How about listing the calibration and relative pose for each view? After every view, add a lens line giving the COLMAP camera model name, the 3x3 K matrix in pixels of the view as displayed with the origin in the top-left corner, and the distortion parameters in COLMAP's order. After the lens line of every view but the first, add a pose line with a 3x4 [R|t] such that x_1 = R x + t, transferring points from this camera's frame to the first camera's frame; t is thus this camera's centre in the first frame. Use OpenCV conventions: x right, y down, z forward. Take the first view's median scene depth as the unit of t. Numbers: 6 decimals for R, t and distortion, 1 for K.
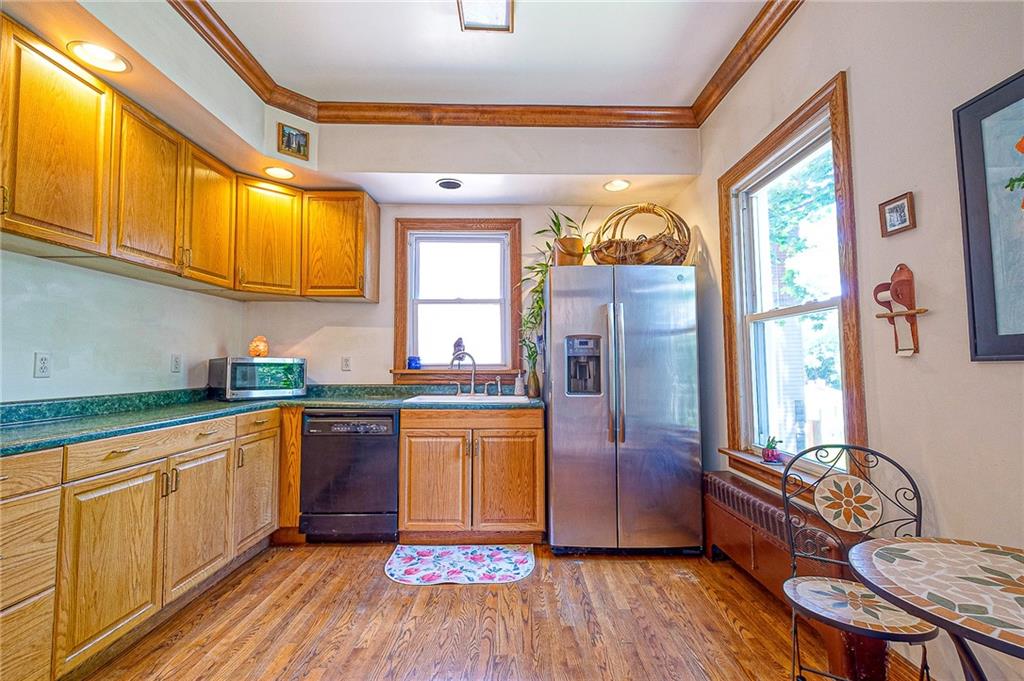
lens RADIAL K [[444.8, 0, 518.0], [0, 444.8, 341.4], [0, 0, 1]] dist [0.000341, -0.003431]
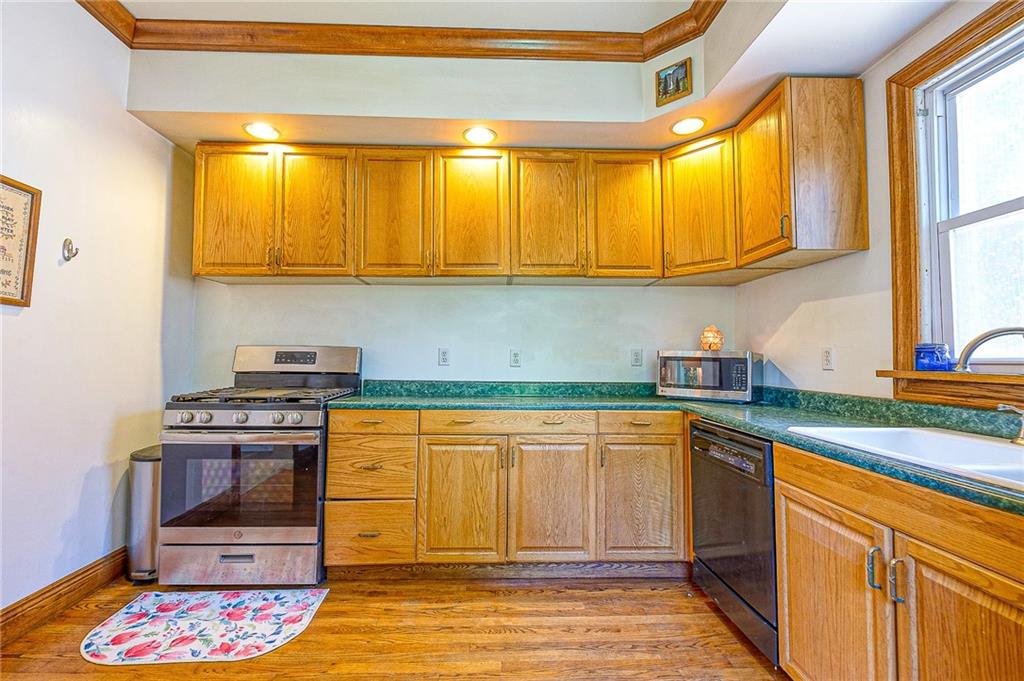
lens RADIAL K [[444.8, 0, 508.8], [0, 444.8, 340.1], [0, 0, 1]] dist [0.000341, -0.003431]
pose [[0.027017, -0.039023, -0.998873, 0.284678], [0.043984, 0.998316, -0.037811, 0.035676], [0.998667, -0.042913, 0.028688, 0.683977]]
